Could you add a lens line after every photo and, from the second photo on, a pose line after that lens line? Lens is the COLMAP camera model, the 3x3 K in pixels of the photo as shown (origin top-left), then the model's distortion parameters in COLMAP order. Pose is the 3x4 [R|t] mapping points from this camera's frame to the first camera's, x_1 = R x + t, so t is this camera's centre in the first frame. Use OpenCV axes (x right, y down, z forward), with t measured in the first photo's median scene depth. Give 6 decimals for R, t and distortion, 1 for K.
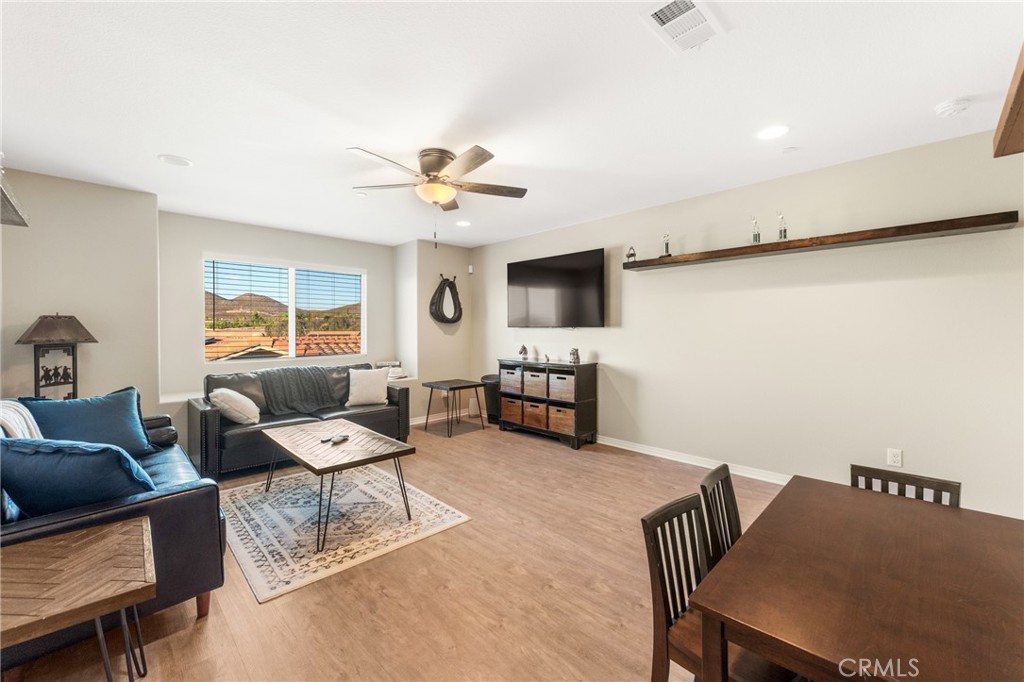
lens RADIAL K [[412.6, 0, 512.0], [0, 412.6, 341.0], [0, 0, 1]] dist [-0.002909, -0.000390]
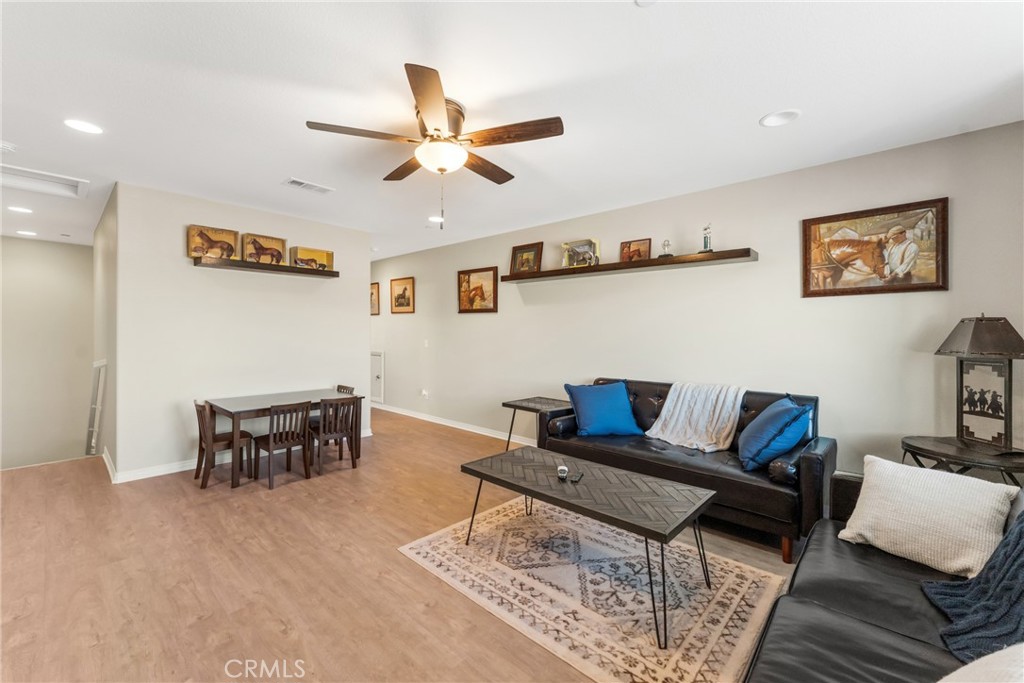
lens RADIAL K [[415.4, 0, 512.4], [0, 415.4, 331.3], [0, 0, 1]] dist [0.002903, 0.000277]
pose [[-0.997656, -0.004512, -0.068279, -0.253710], [-0.006153, 0.999697, 0.023845, -0.052355], [0.068151, 0.024209, -0.997381, 1.708937]]
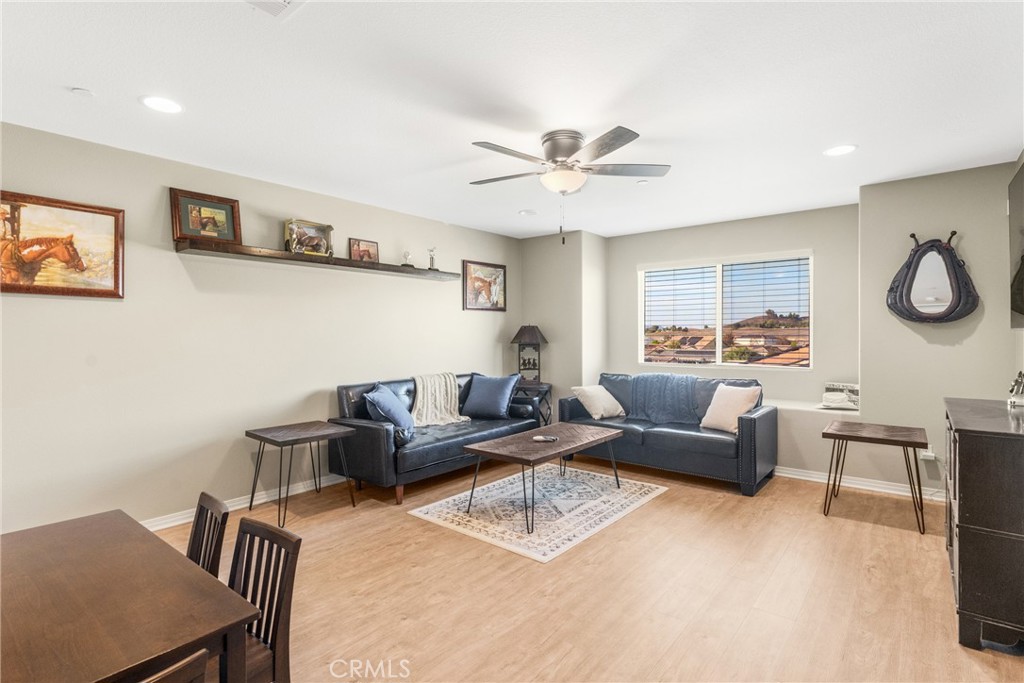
lens RADIAL K [[495.6, 0, 508.0], [0, 495.6, 333.5], [0, 0, 1]] dist [-0.000971, -0.000132]
pose [[0.109096, 0.002295, -0.994029, 0.809813], [-0.020689, 0.999786, 0.000038, -0.031906], [0.993816, 0.020561, 0.109120, 0.726552]]
